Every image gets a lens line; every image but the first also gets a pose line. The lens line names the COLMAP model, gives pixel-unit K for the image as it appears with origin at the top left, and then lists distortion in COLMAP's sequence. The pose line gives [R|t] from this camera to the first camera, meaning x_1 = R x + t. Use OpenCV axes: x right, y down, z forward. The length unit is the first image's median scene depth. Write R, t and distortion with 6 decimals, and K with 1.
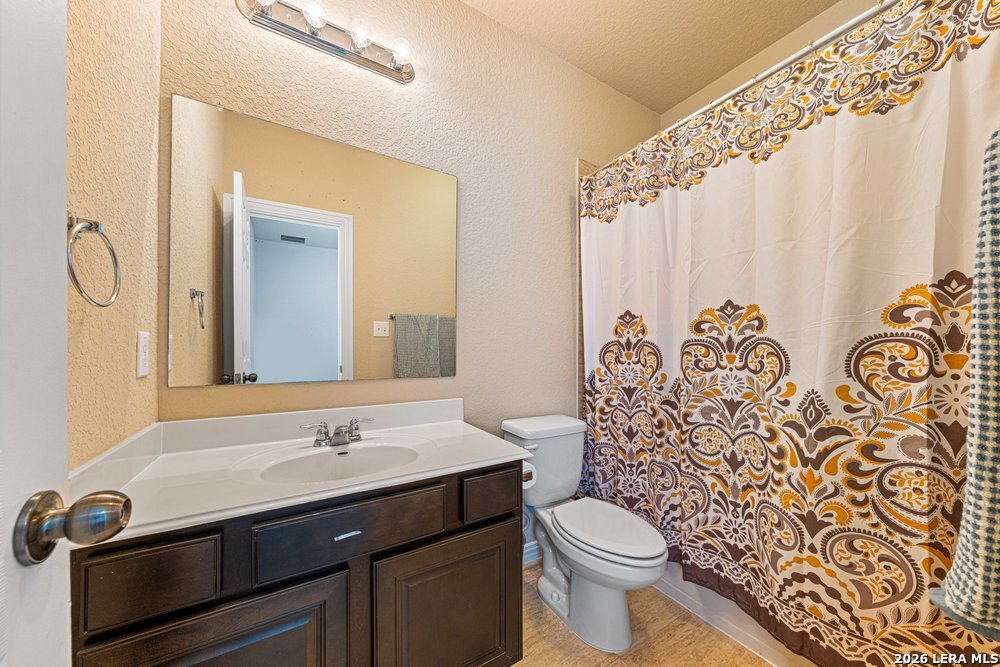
lens RADIAL K [[345.3, 0, 499.1], [0, 345.3, 342.6], [0, 0, 1]] dist [-0.000216, 0.000221]
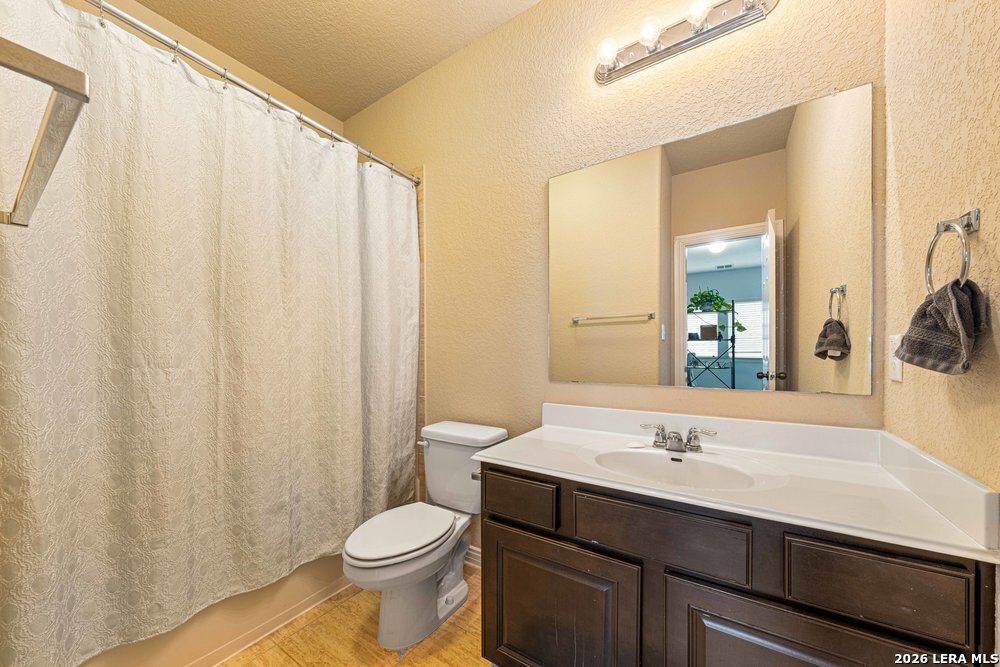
lens RADIAL K [[345.3, 0, 509.7], [0, 345.3, 356.9], [0, 0, 1]] dist [-0.000216, 0.000221]
pose [[0.449117, 0.000968, -0.893473, 0.215376], [0.021538, 0.999697, 0.011910, 0.004279], [0.893213, -0.024593, 0.448960, 0.136734]]
